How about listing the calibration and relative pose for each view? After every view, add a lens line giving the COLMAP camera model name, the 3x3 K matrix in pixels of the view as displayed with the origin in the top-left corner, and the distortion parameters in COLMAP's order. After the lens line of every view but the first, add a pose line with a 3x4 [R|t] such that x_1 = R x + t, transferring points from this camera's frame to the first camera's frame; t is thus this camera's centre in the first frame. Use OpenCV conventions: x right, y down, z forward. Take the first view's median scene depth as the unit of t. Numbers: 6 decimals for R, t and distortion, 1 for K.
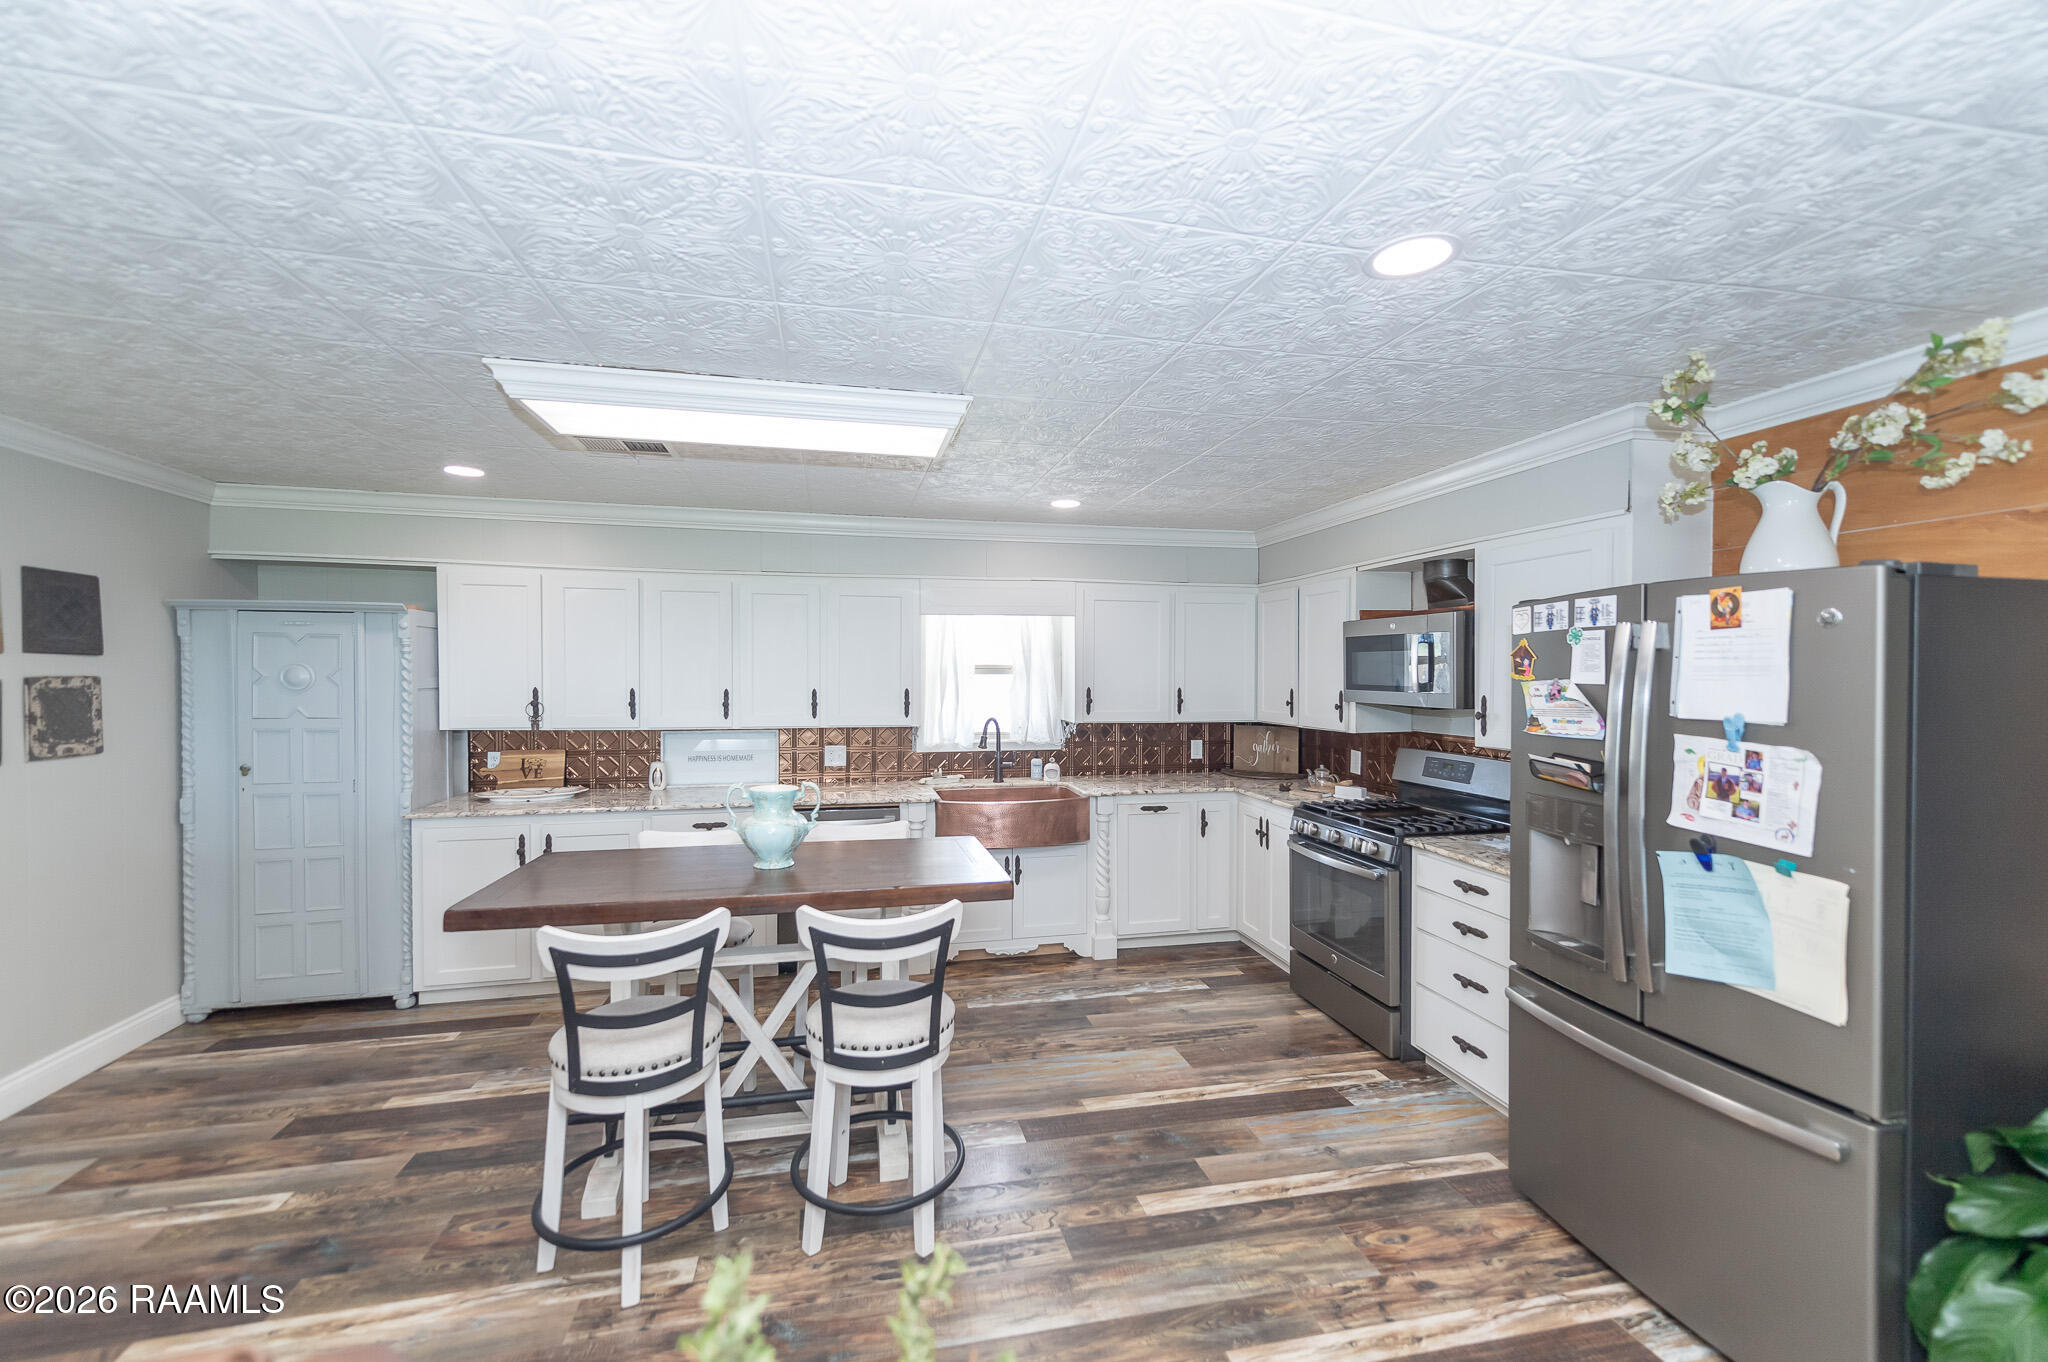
lens RADIAL K [[870.8, 0, 1097.8], [0, 870.8, 679.1], [0, 0, 1]] dist [0.001300, -0.000082]
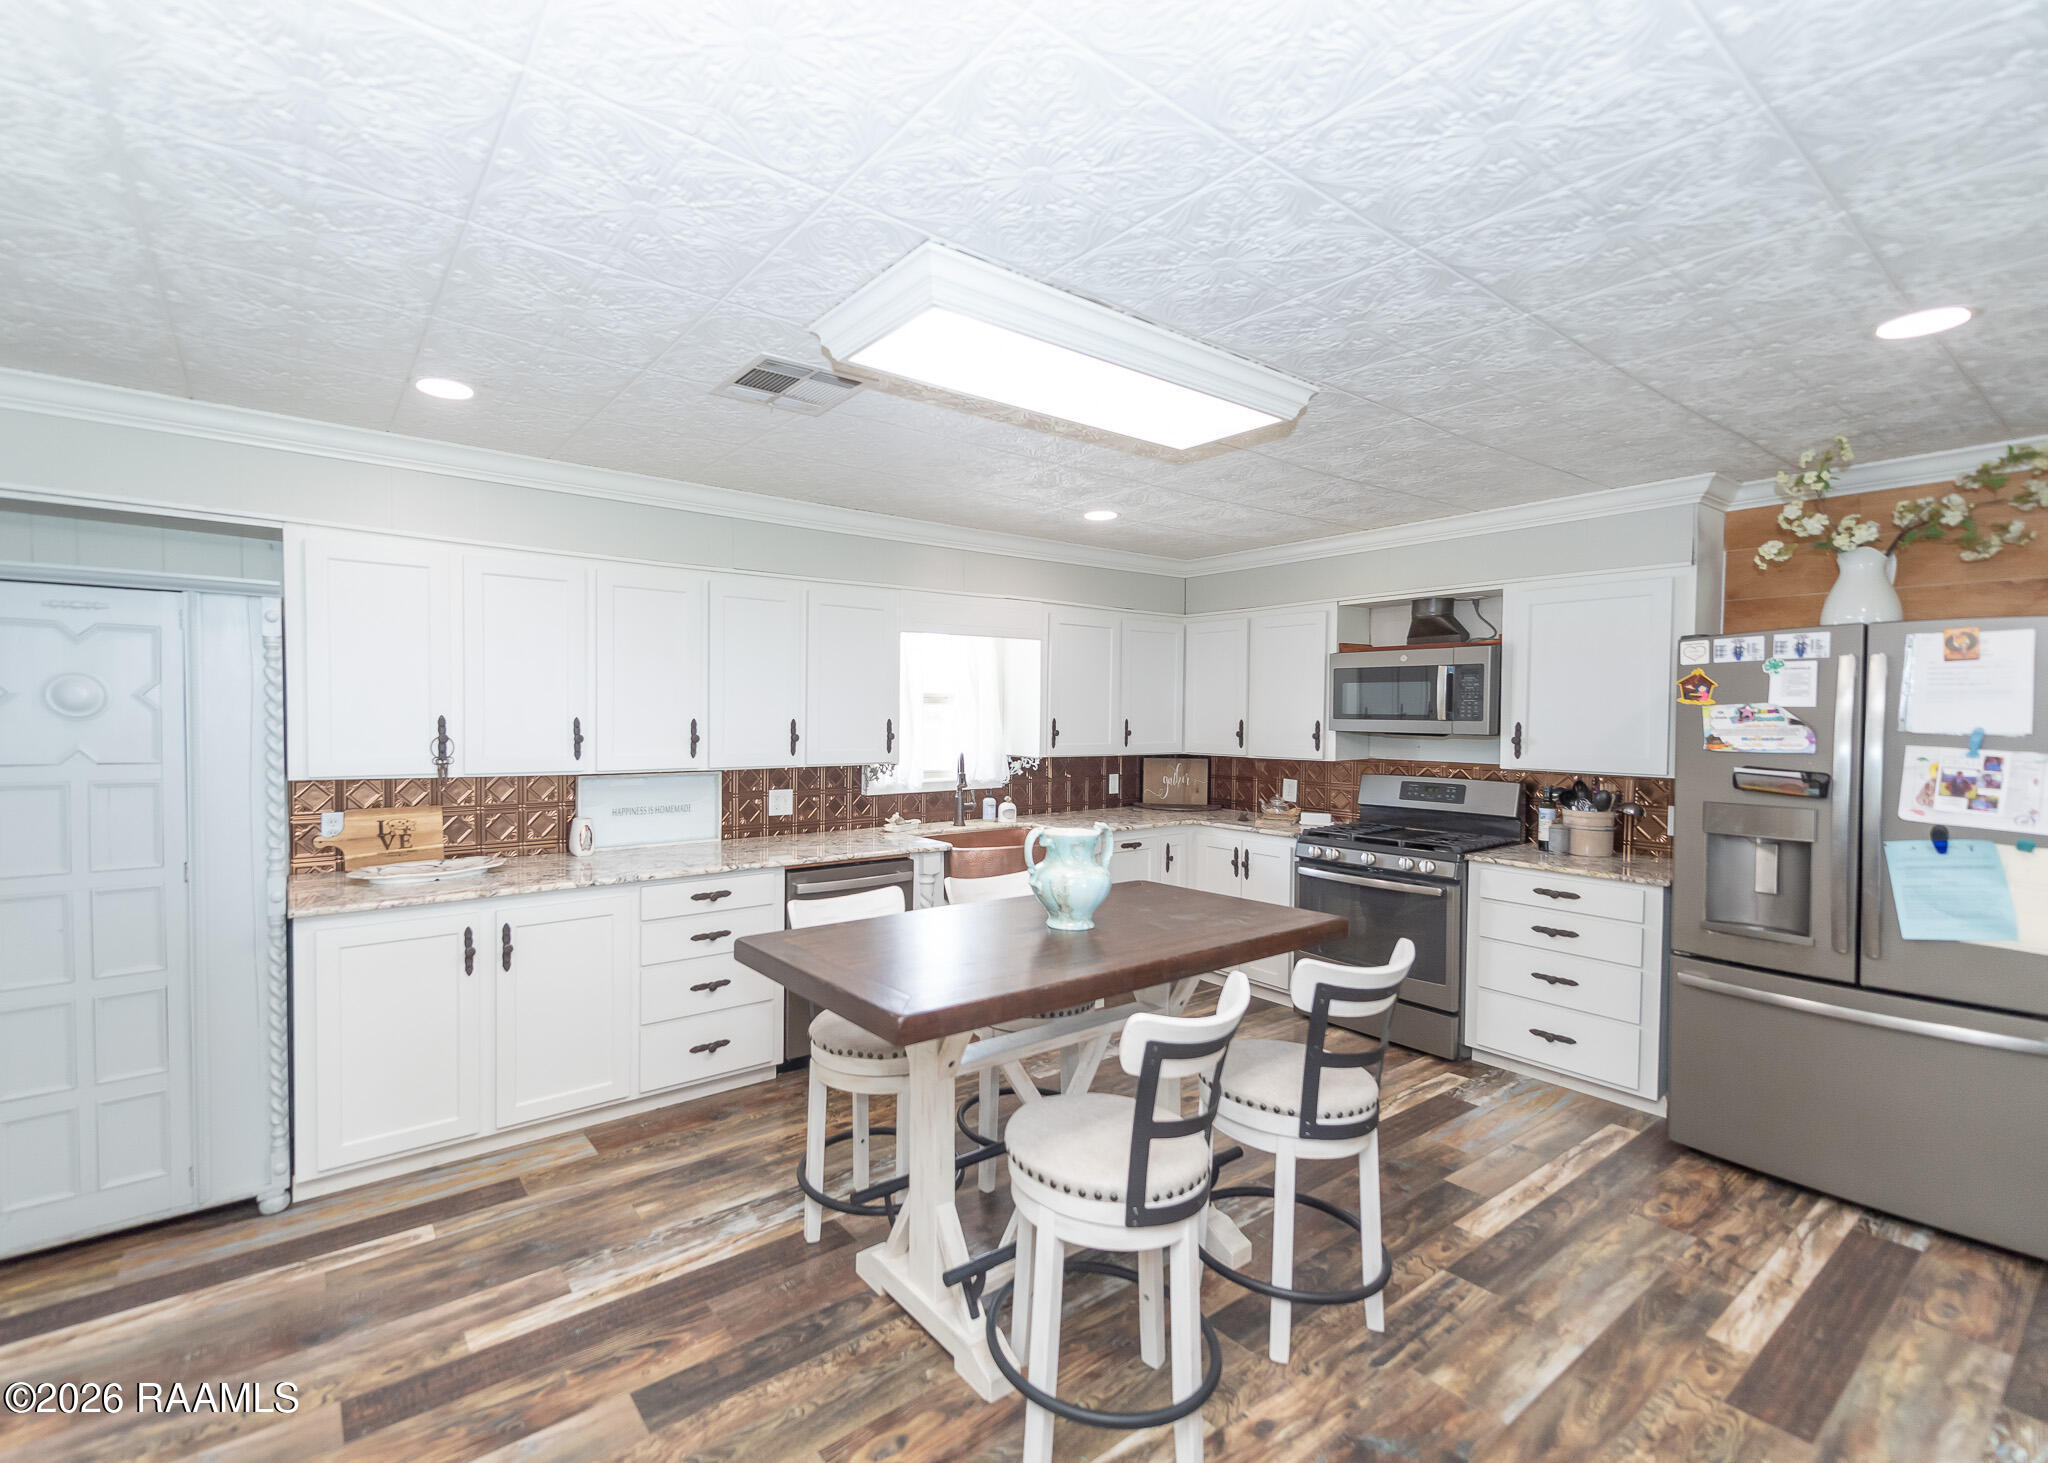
lens RADIAL K [[914.4, 0, 1024.0], [0, 914.4, 731.5], [0, 0, 1]] dist [0.001058, 0.000287]
pose [[0.919817, -0.005731, 0.392305, -0.590753], [0.000486, 0.999909, 0.013467, 0.014700], [-0.392346, -0.012196, 0.919737, 0.176430]]
